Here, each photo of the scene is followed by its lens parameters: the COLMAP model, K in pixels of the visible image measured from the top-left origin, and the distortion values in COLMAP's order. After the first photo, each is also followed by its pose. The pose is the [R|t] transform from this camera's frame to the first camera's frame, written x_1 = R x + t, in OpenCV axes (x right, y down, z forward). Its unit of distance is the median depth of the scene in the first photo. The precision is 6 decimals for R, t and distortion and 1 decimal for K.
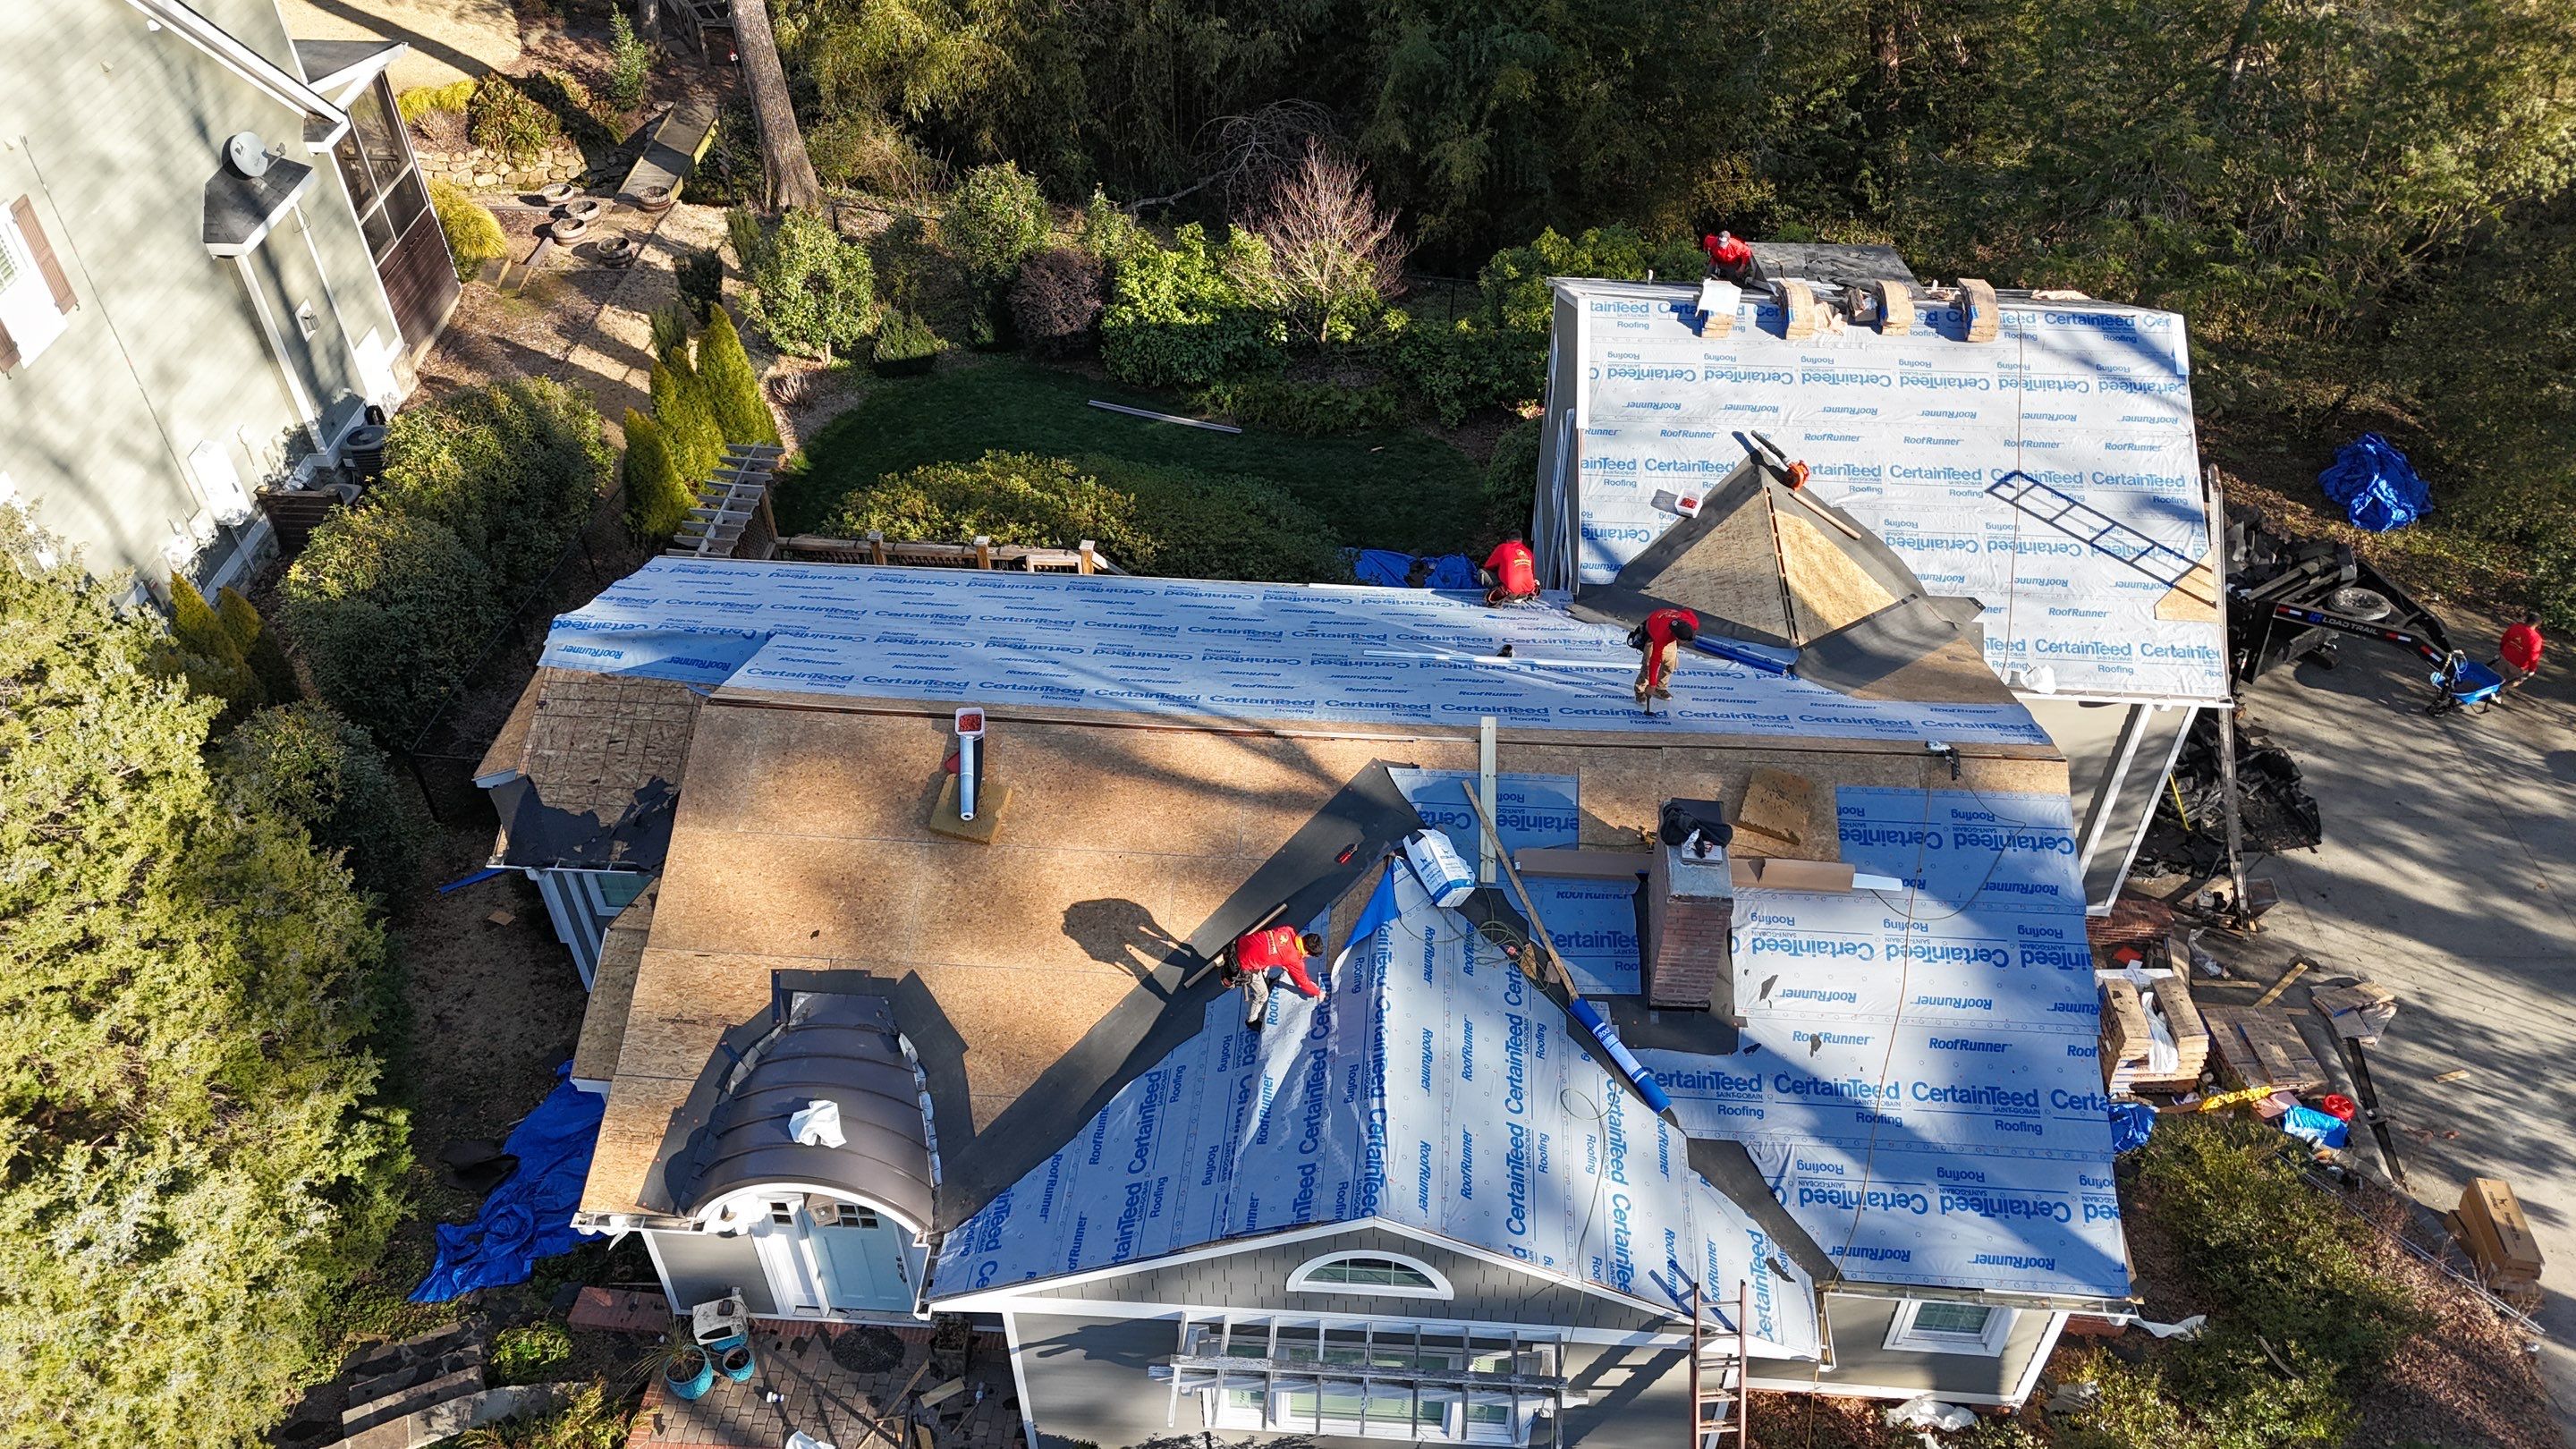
lens RADIAL K [[1871.8, 0, 1288.2], [0, 1871.8, 724.2], [0, 0, 1]] dist [-0.002091, -0.000697]
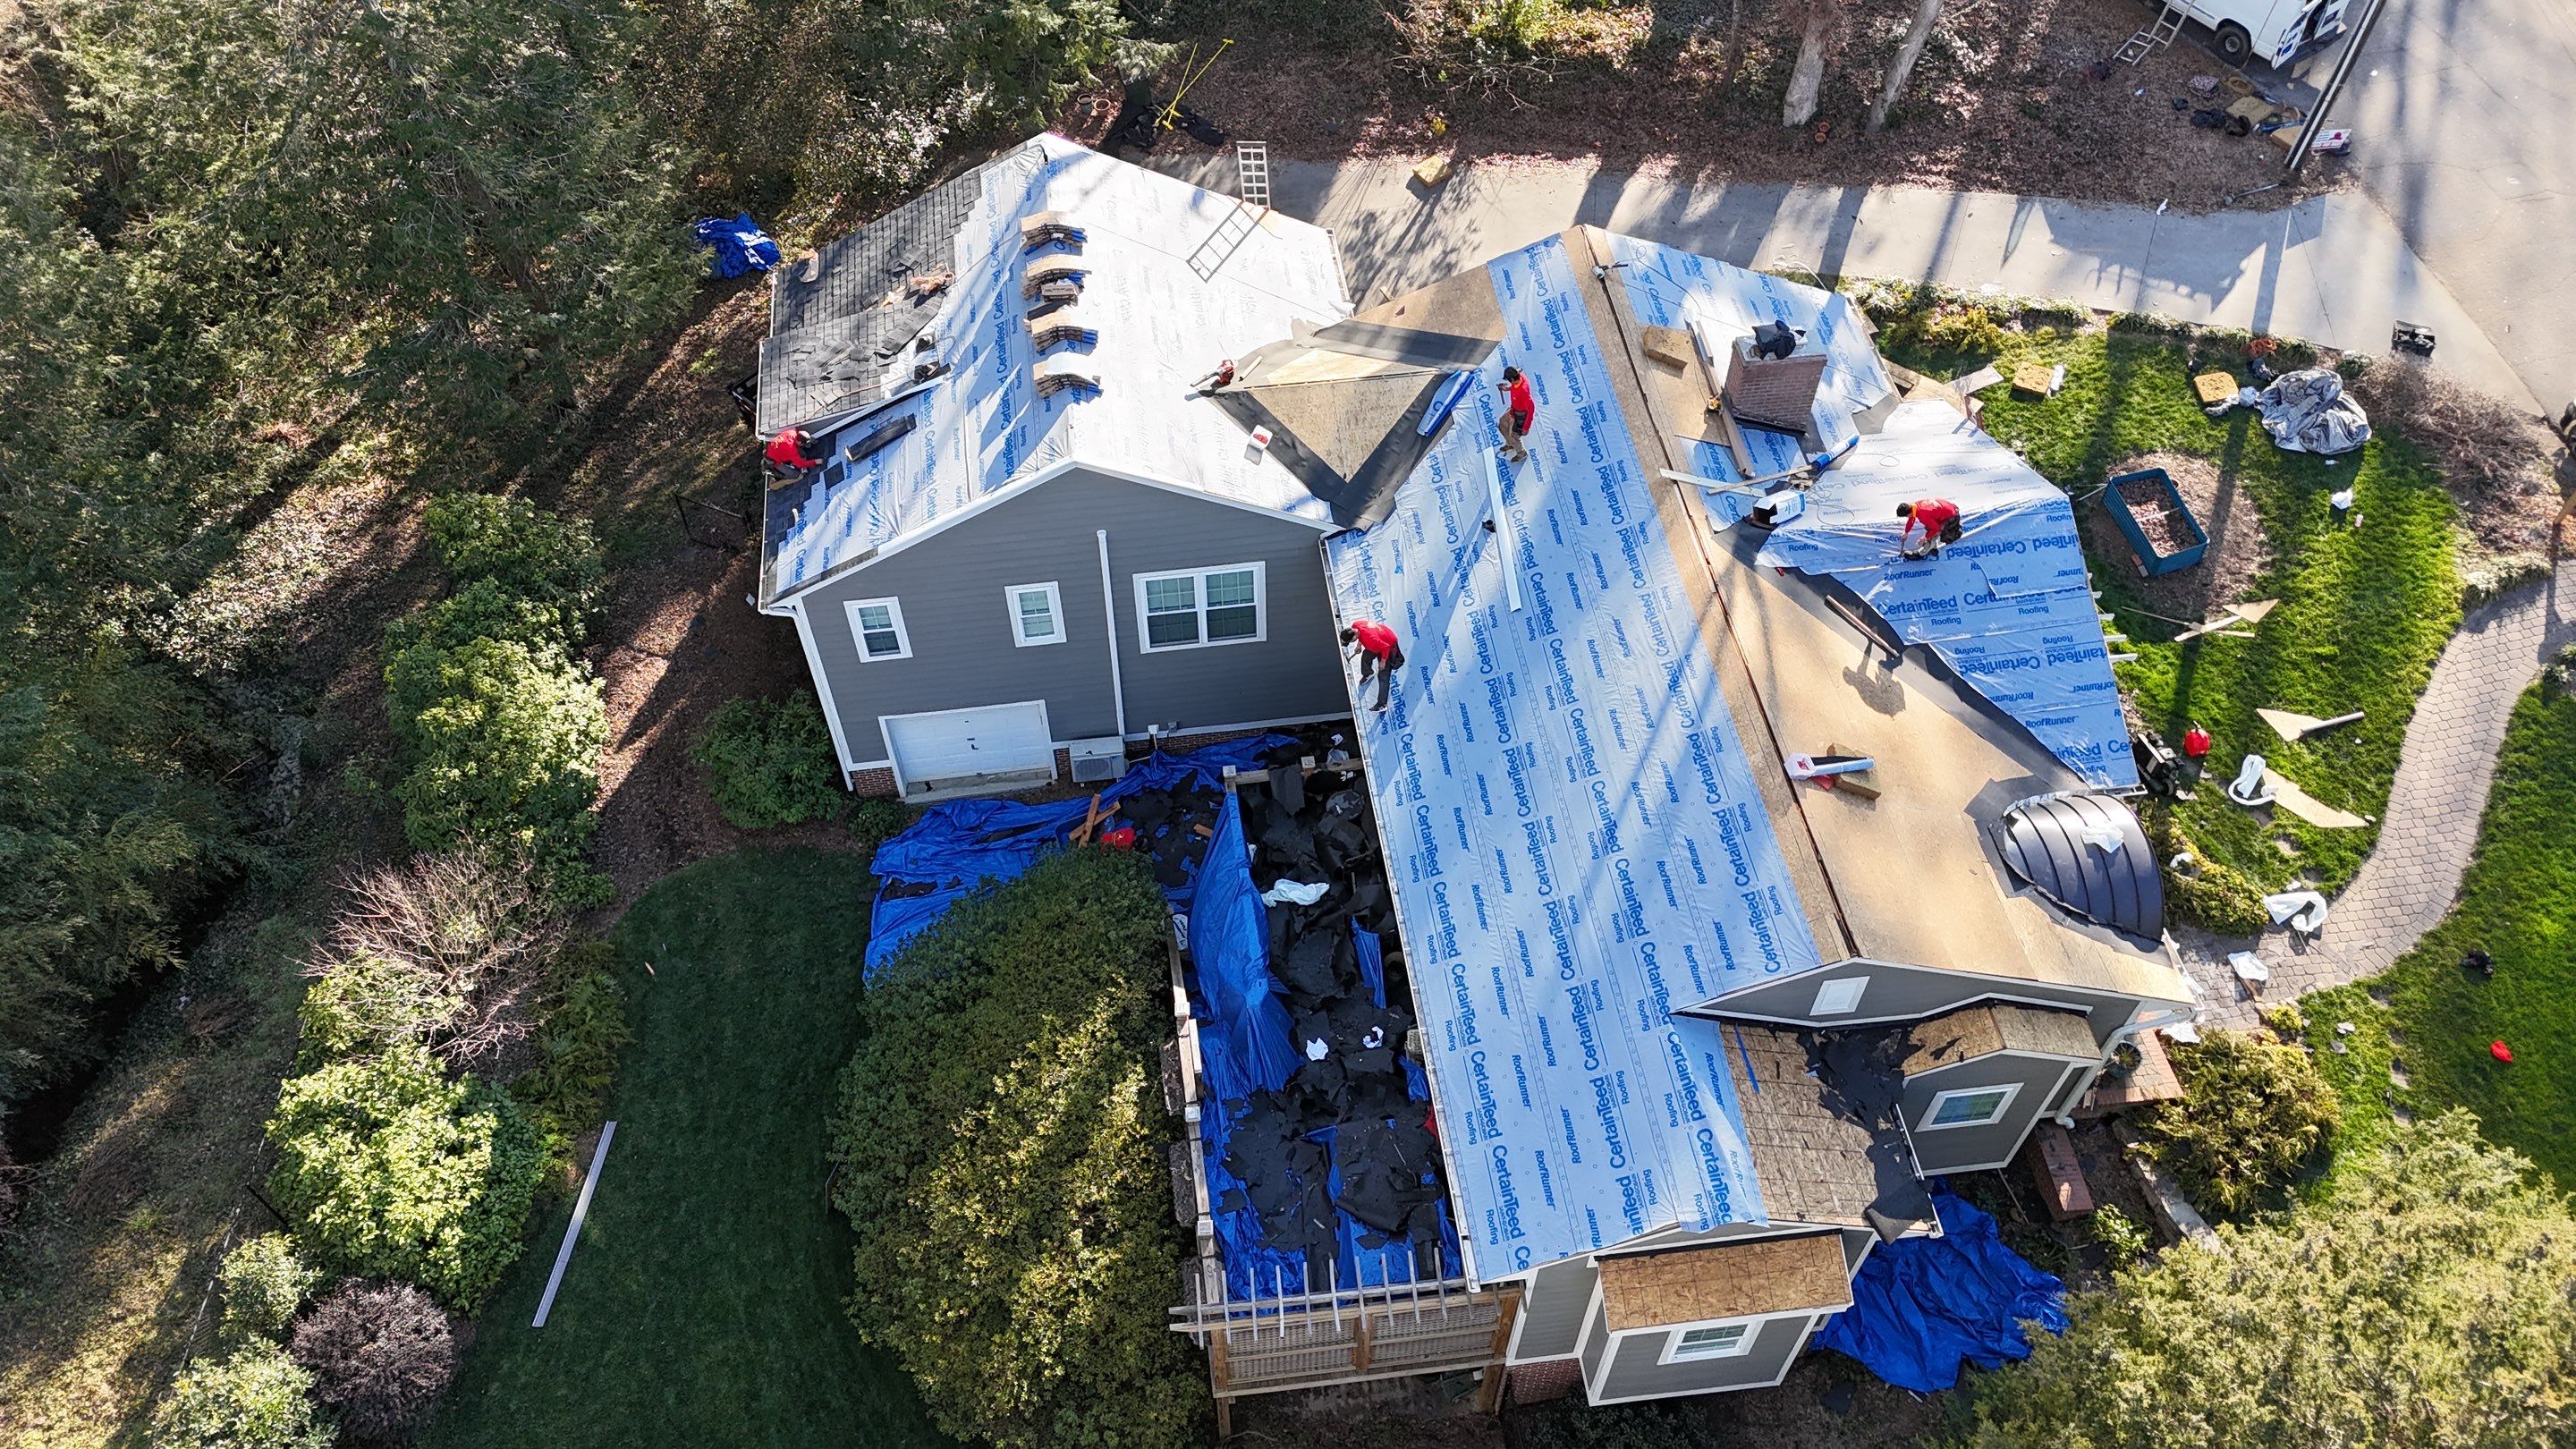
lens RADIAL K [[1871.8, 0, 1285.7], [0, 1871.8, 725.2], [0, 0, 1]] dist [-0.002091, -0.000697]
pose [[-0.197659, -0.763592, 0.614701, -0.676064], [0.659346, 0.360466, 0.659793, -0.839944], [-0.725392, 0.535715, 0.432223, 0.563225]]
